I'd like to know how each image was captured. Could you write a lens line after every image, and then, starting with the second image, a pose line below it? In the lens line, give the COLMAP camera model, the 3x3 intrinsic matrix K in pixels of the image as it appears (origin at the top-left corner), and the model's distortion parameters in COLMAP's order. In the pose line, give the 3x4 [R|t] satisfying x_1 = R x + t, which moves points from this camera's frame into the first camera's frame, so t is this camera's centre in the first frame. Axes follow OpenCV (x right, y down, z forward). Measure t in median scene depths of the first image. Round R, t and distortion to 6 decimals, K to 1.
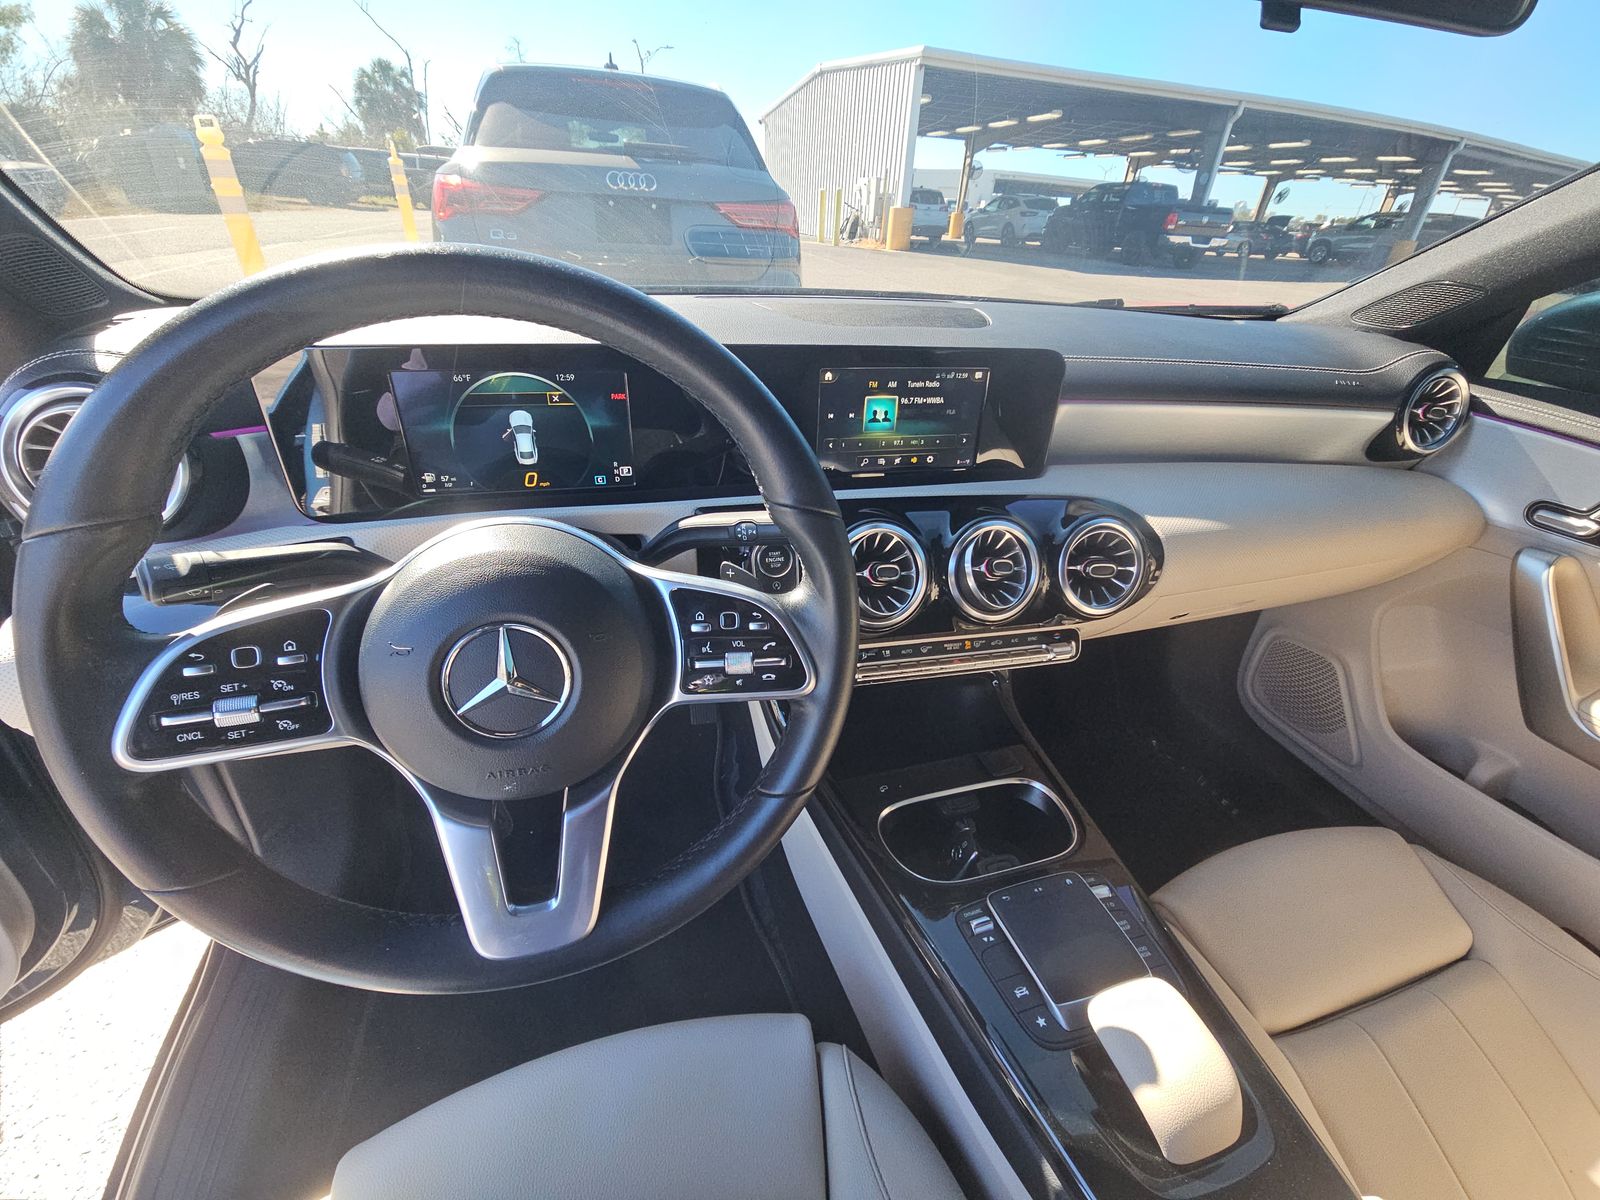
lens RADIAL K [[662.7, 0, 797.0], [0, 662.7, 597.0], [0, 0, 1]] dist [0.004049, -0.005227]
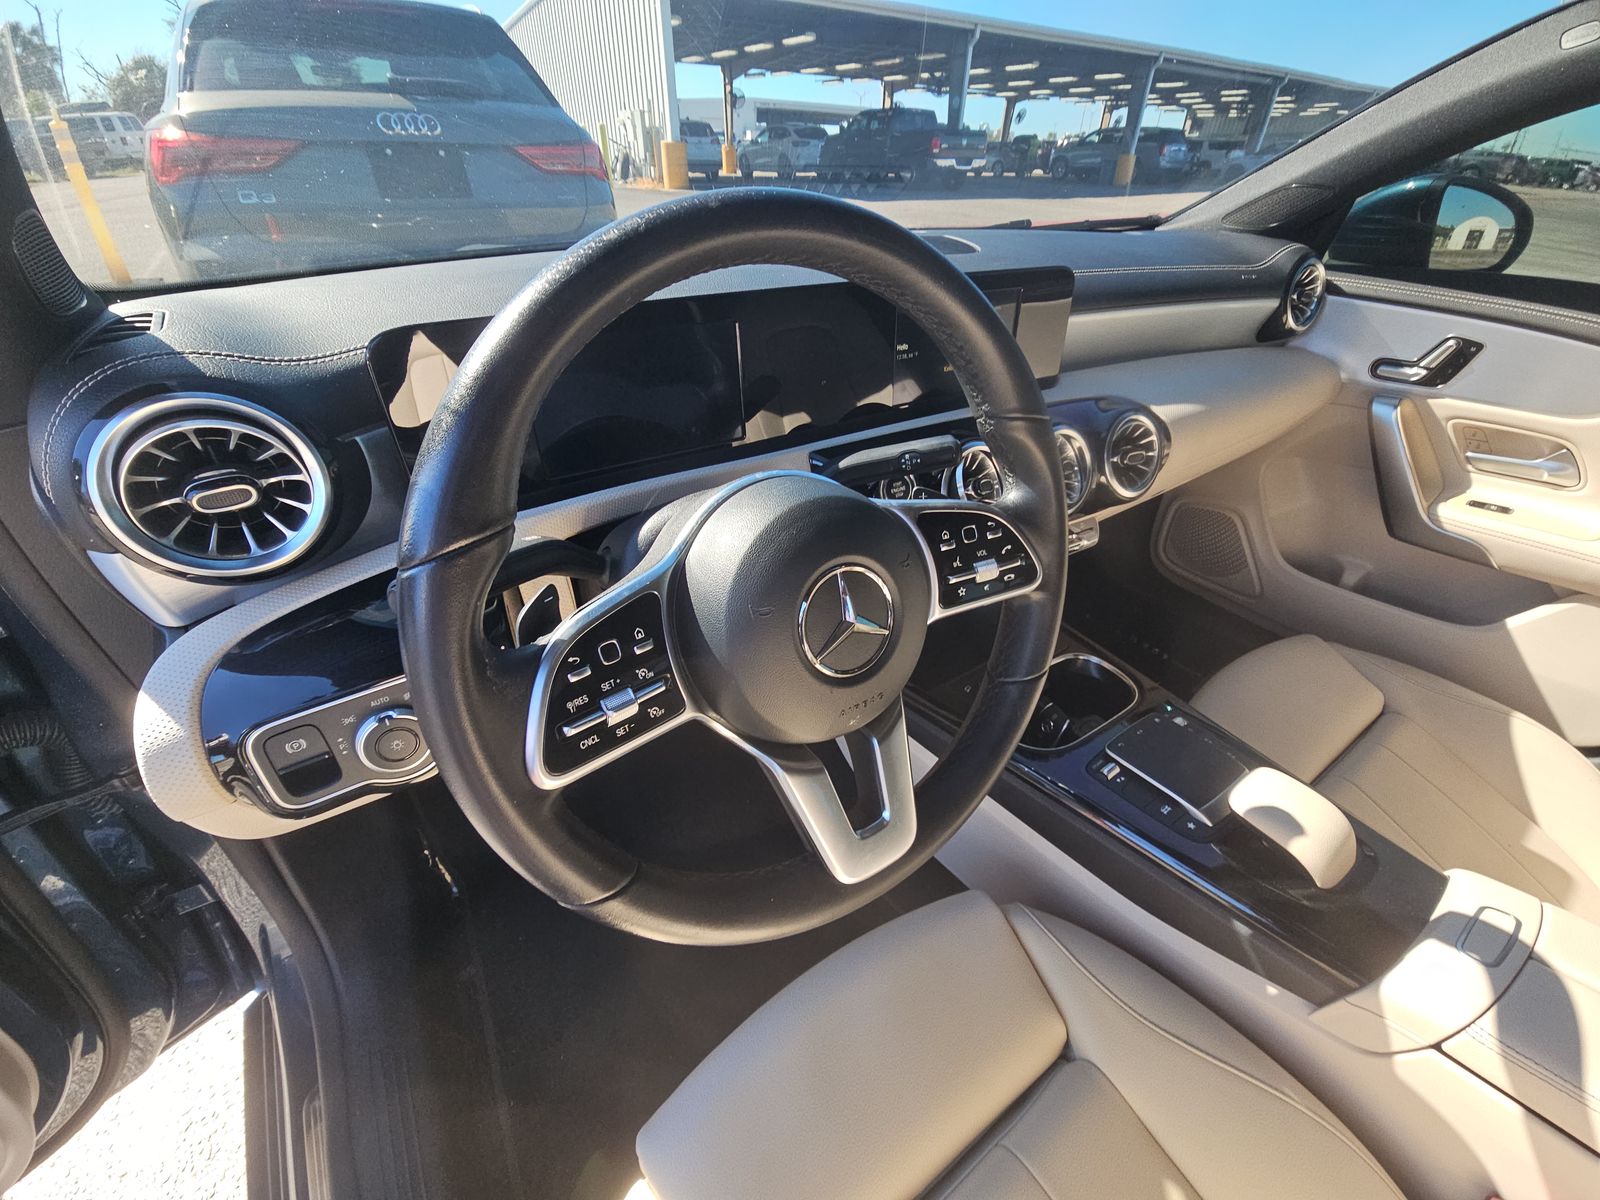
lens RADIAL K [[662.7, 0, 805.0], [0, 662.7, 602.6], [0, 0, 1]] dist [0.004049, -0.005227]
pose [[0.953572, -0.199101, 0.225962, -0.232457], [0.181300, 0.978614, 0.097183, -0.006525], [-0.240479, -0.051704, 0.969276, 0.000383]]
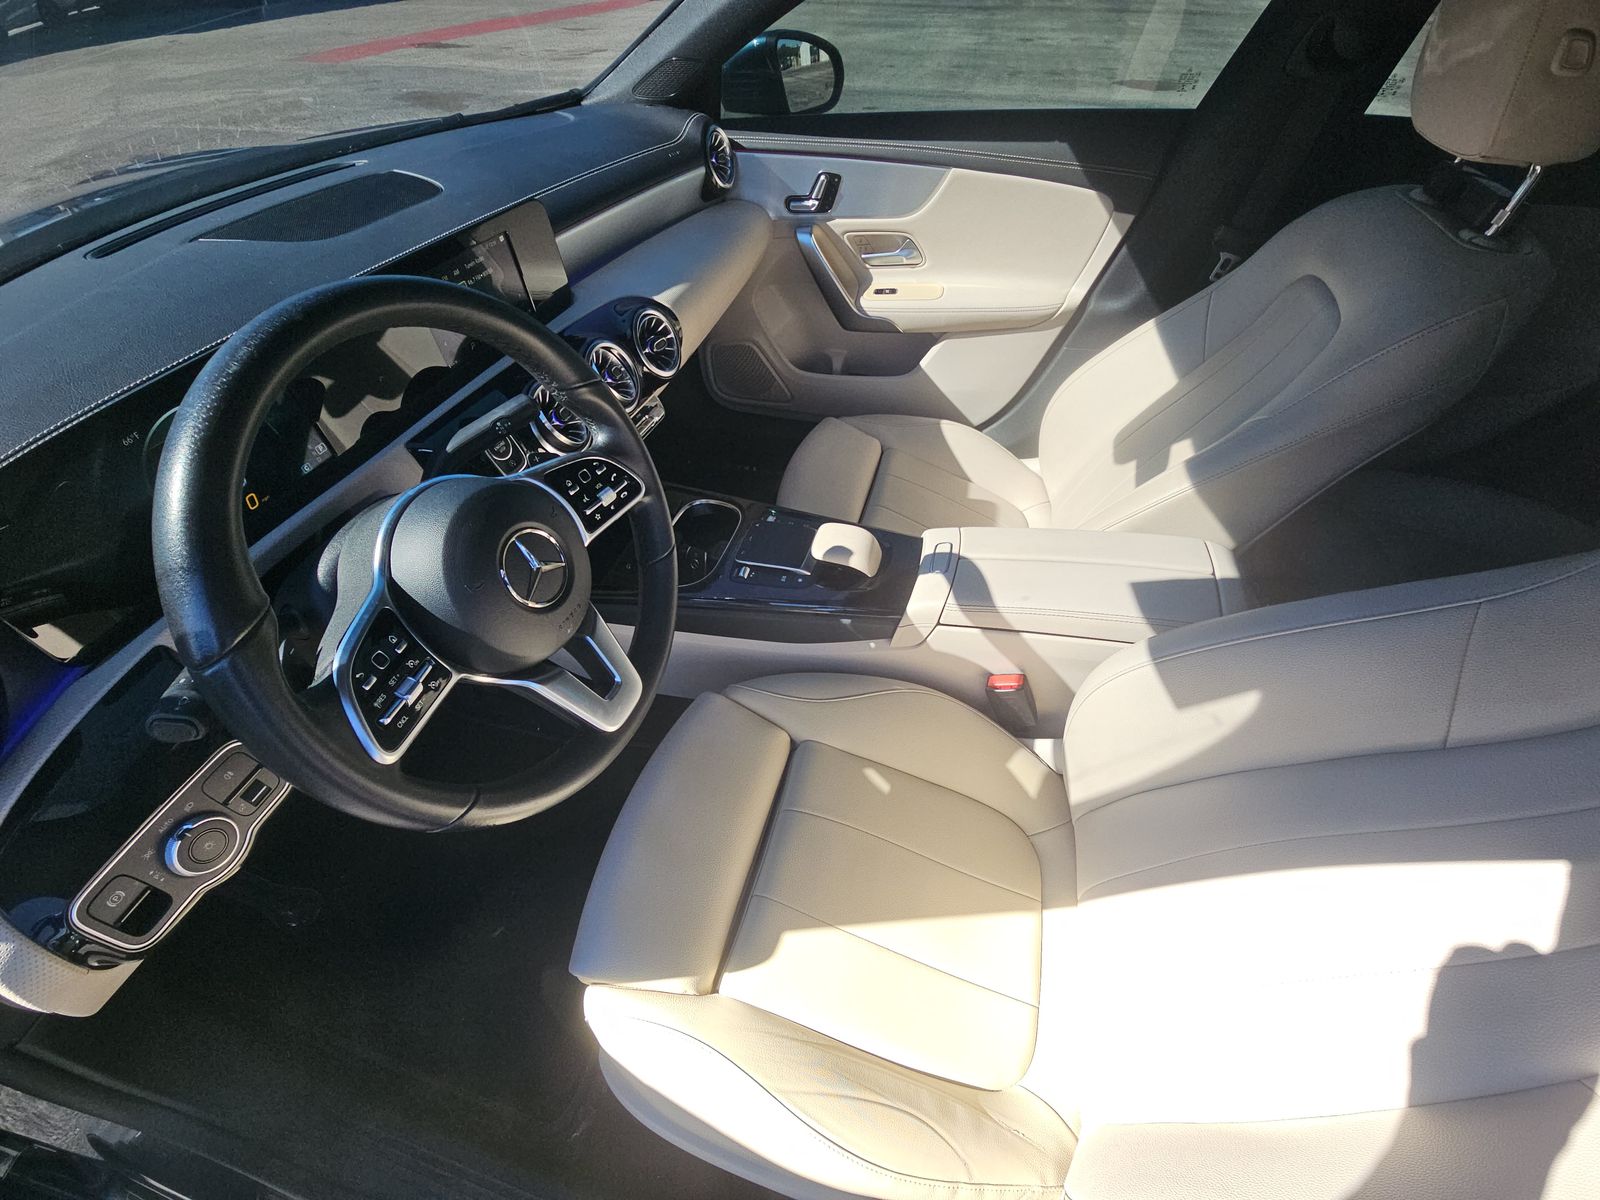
lens RADIAL K [[662.7, 0, 821.2], [0, 662.7, 600.3], [0, 0, 1]] dist [0.004049, -0.005227]
pose [[0.525712, -0.644879, 0.554759, -0.308731], [0.457475, 0.764143, 0.454756, -0.065059], [-0.717178, 0.014718, 0.696735, -0.158818]]
